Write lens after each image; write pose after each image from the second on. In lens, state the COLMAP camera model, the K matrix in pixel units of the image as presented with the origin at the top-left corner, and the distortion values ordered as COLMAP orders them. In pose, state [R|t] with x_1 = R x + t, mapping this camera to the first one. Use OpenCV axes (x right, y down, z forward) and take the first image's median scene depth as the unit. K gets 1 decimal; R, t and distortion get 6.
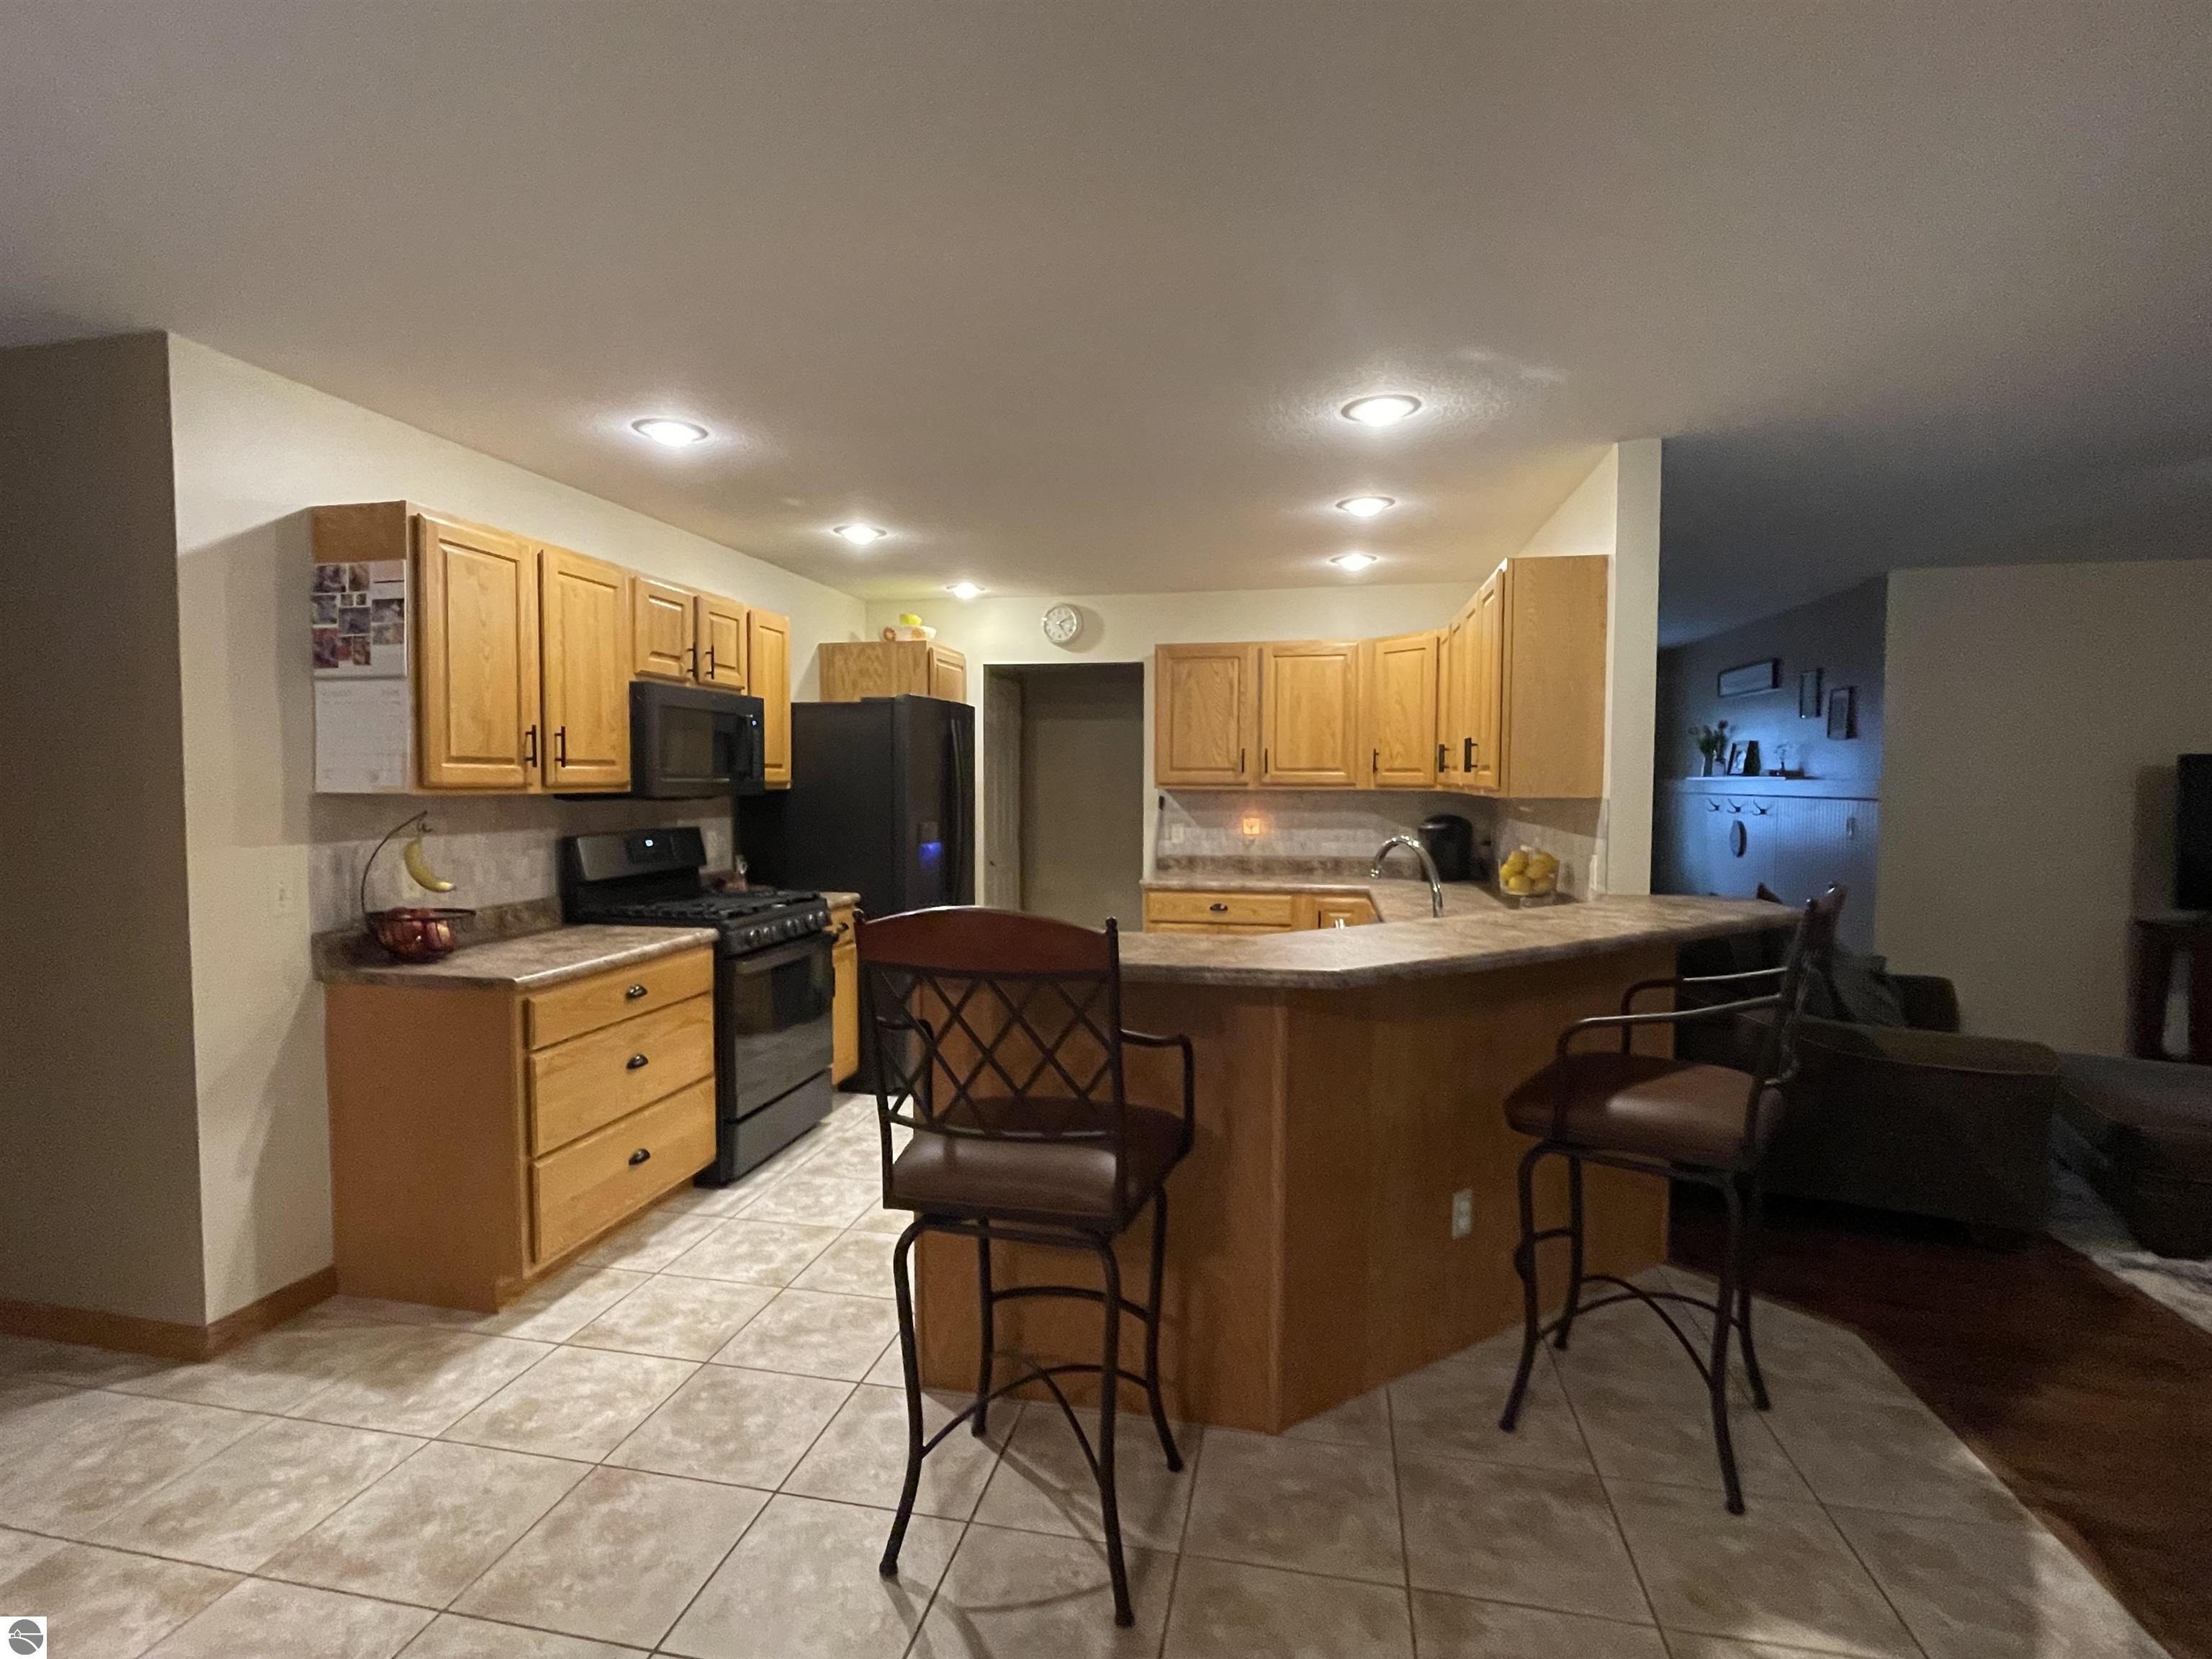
lens RADIAL K [[1036.9, 0, 1101.9], [0, 1036.9, 819.5], [0, 0, 1]] dist [-0.000459, -0.000027]
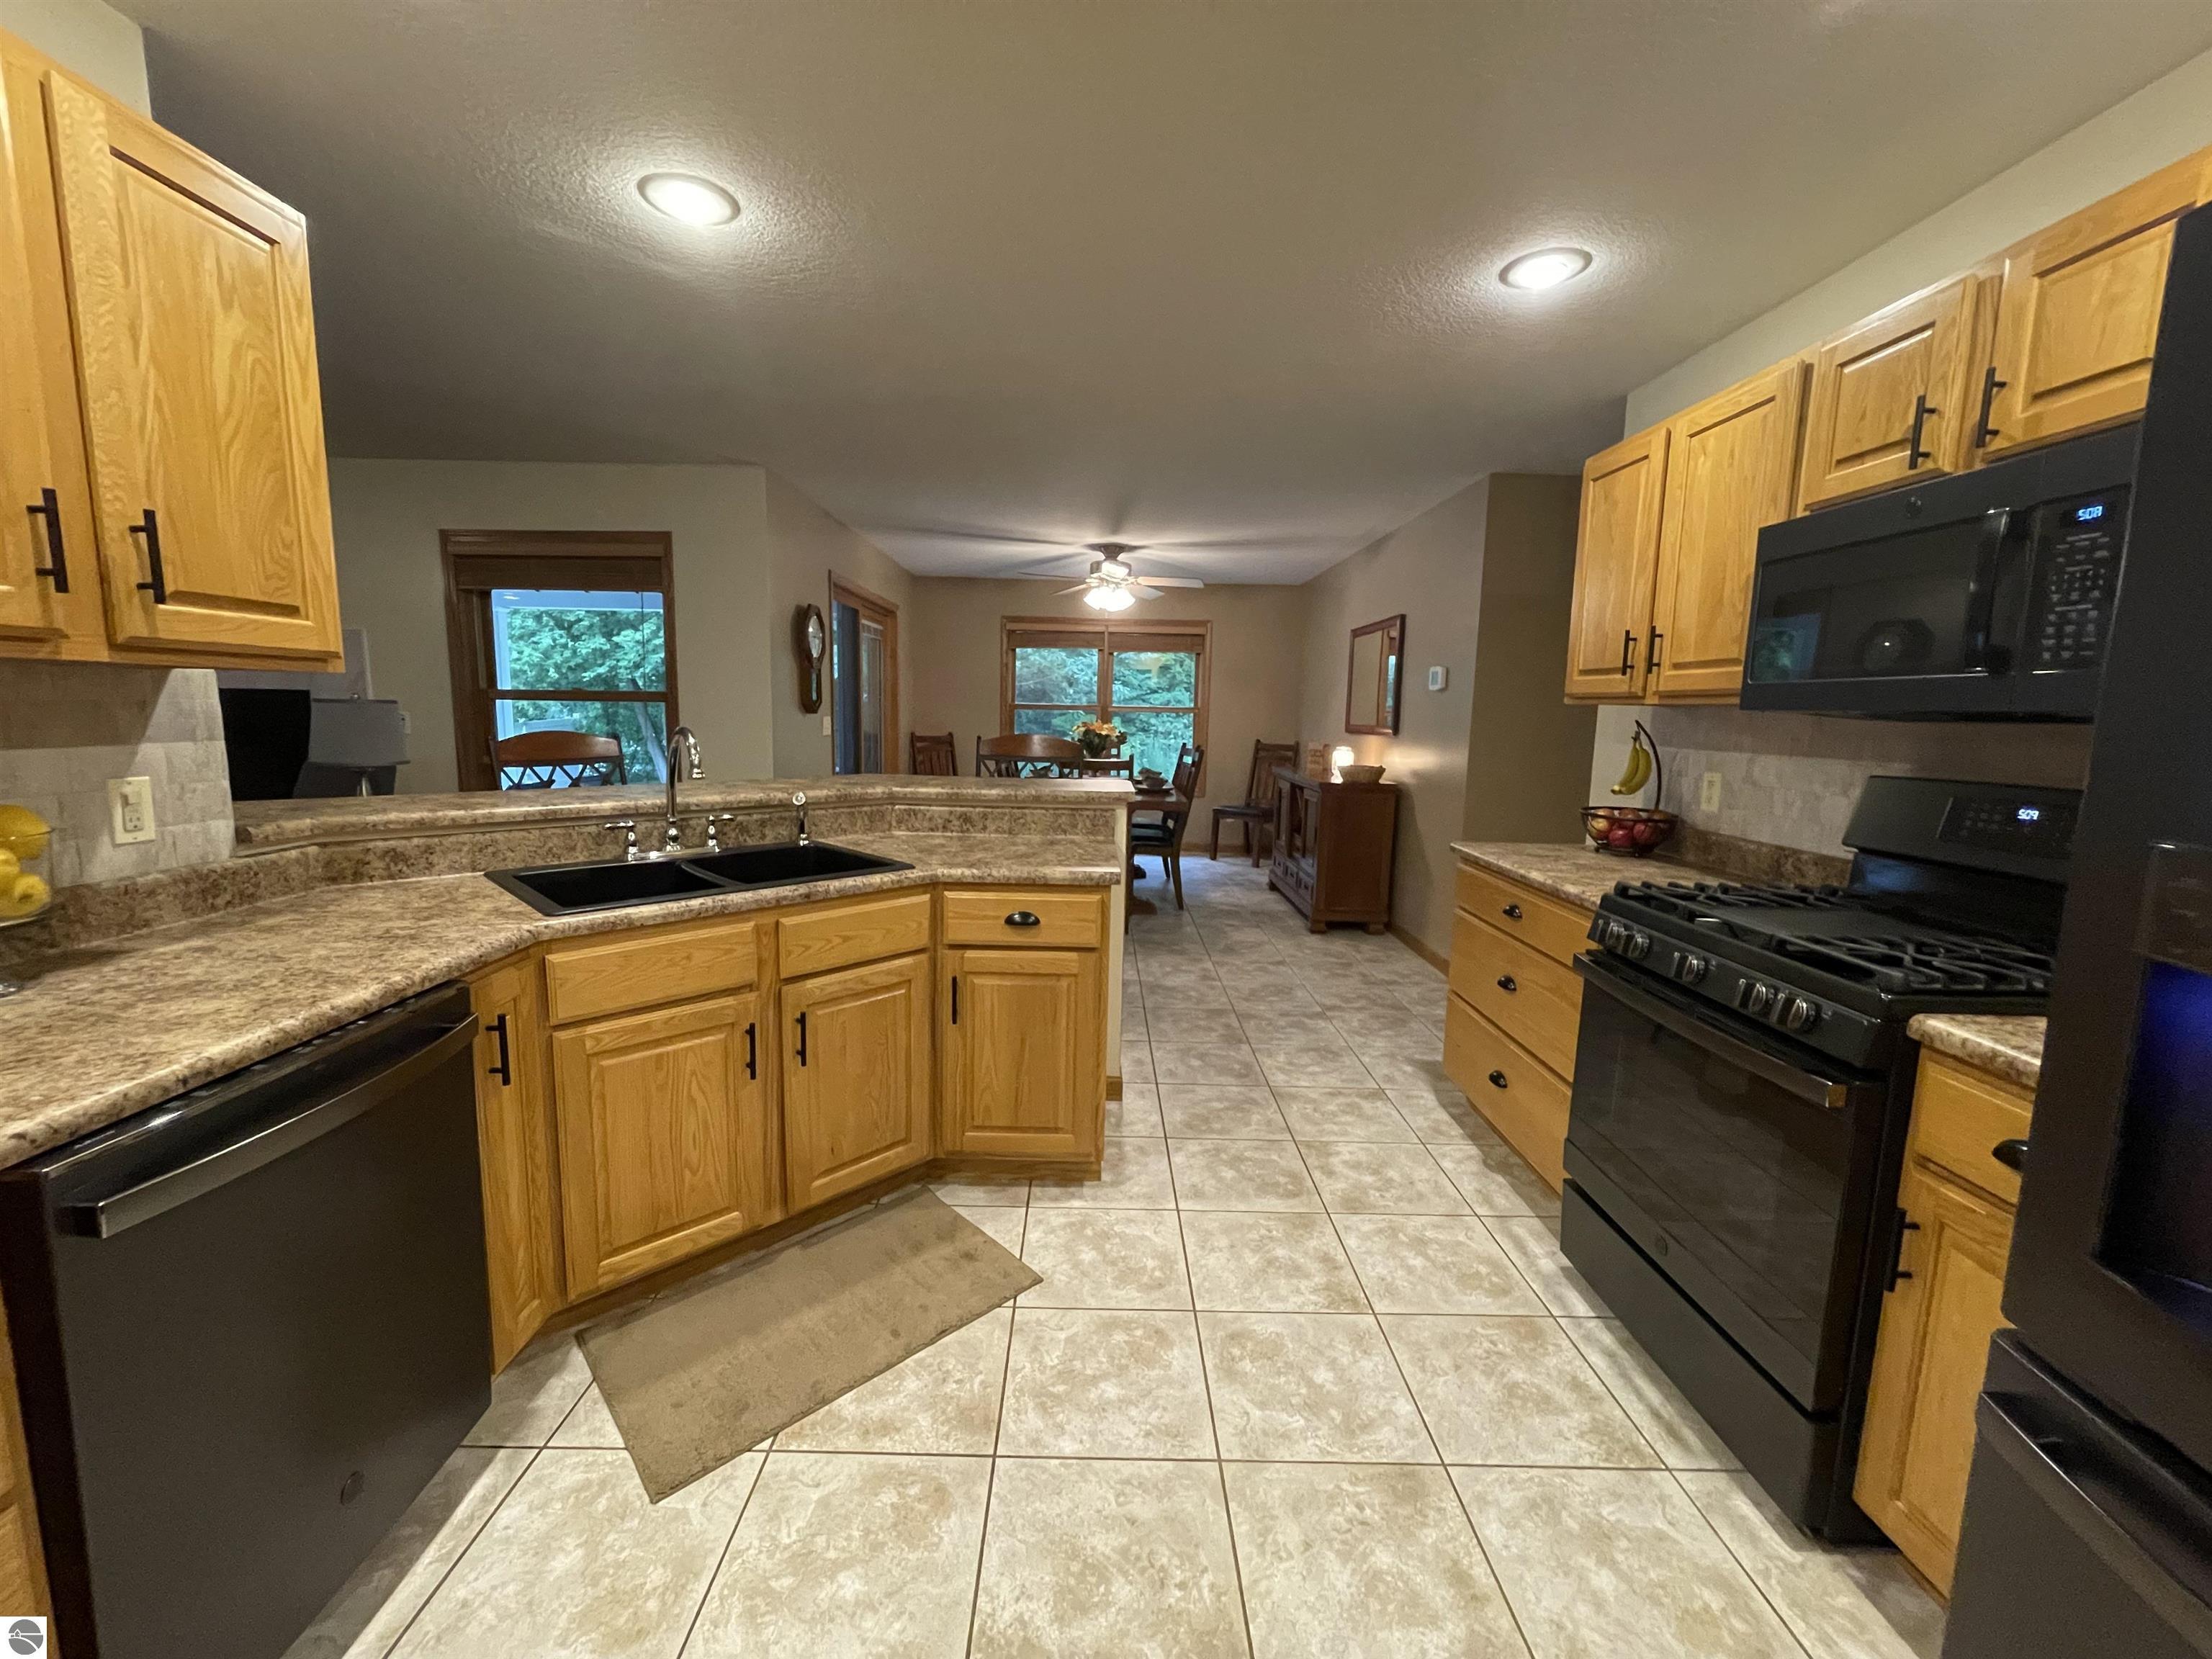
lens RADIAL K [[875.4, 0, 1094.3], [0, 875.4, 830.4], [0, 0, 1]] dist [-0.000962, -0.000855]
pose [[-0.979314, 0.009531, -0.202120, 0.088288], [-0.026744, 0.984030, 0.175981, -0.038099], [0.200570, 0.177747, -0.963420, 1.669302]]
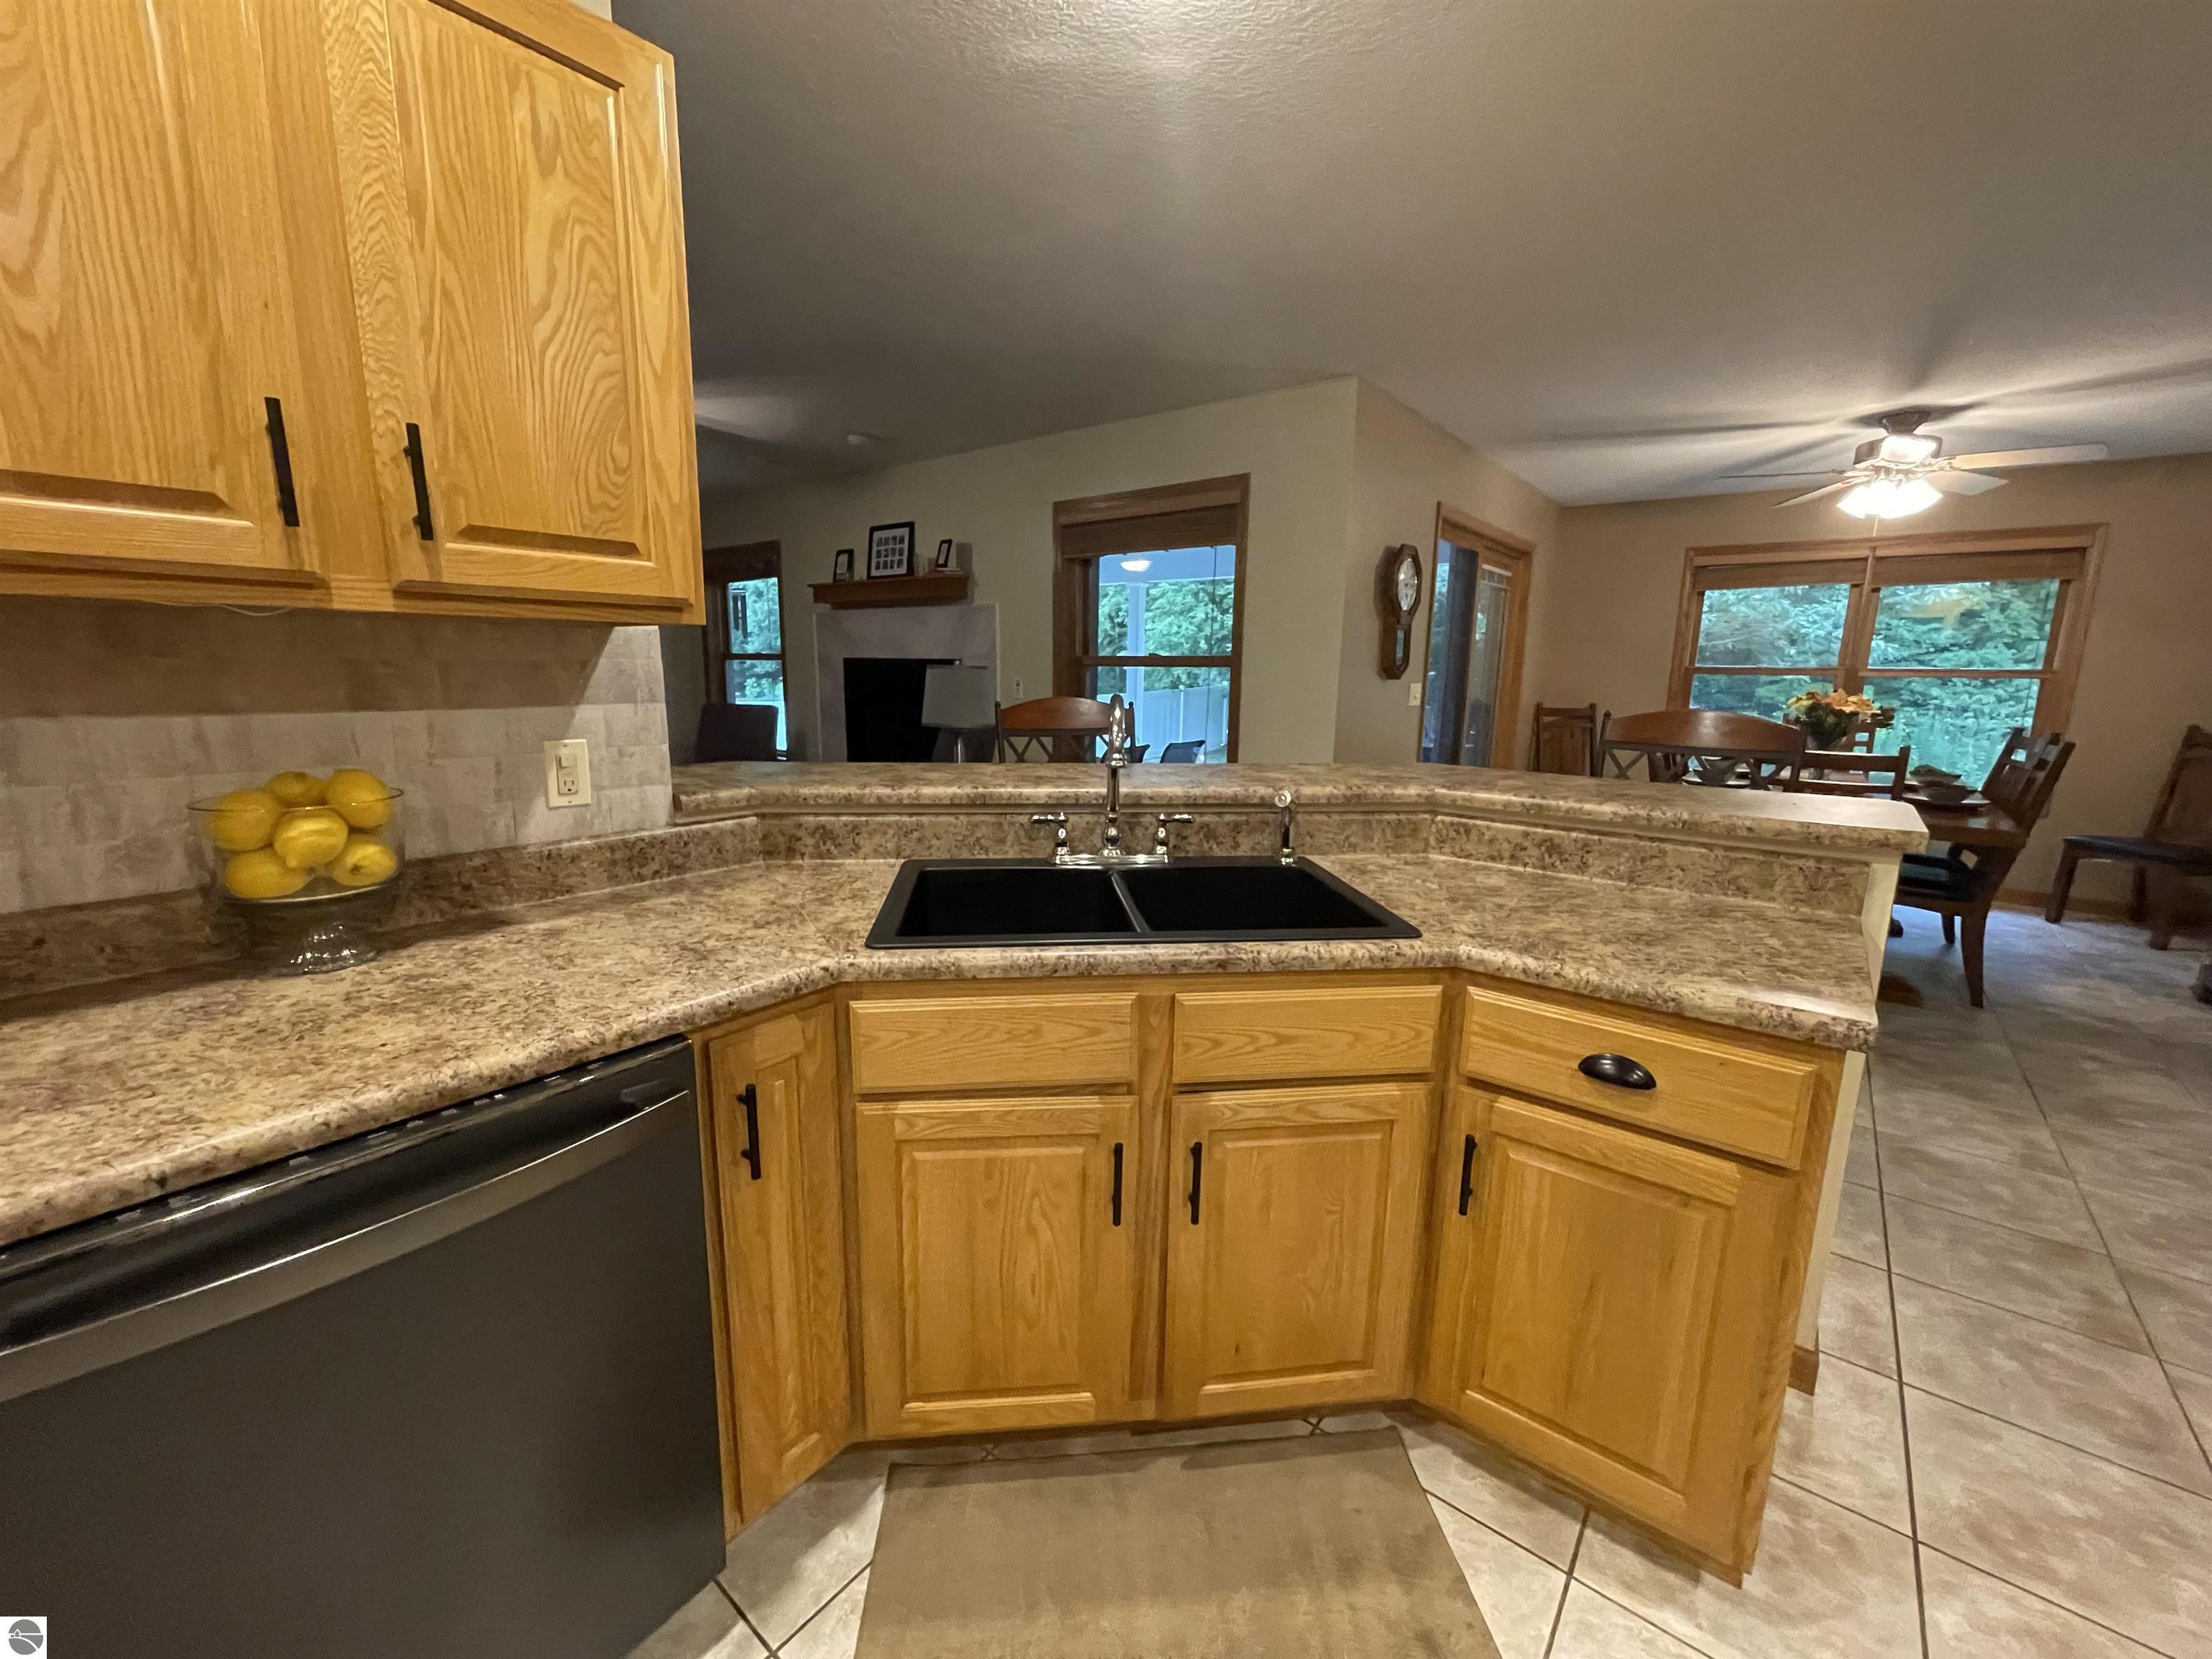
lens RADIAL K [[875.4, 0, 1107.8], [0, 875.4, 826.8], [0, 0, 1]] dist [-0.000962, -0.000855]
pose [[-0.887301, -0.092848, 0.451748, 0.035832], [0.006828, 0.976773, 0.214168, -0.021522], [-0.461140, 0.193116, -0.866058, 1.383428]]
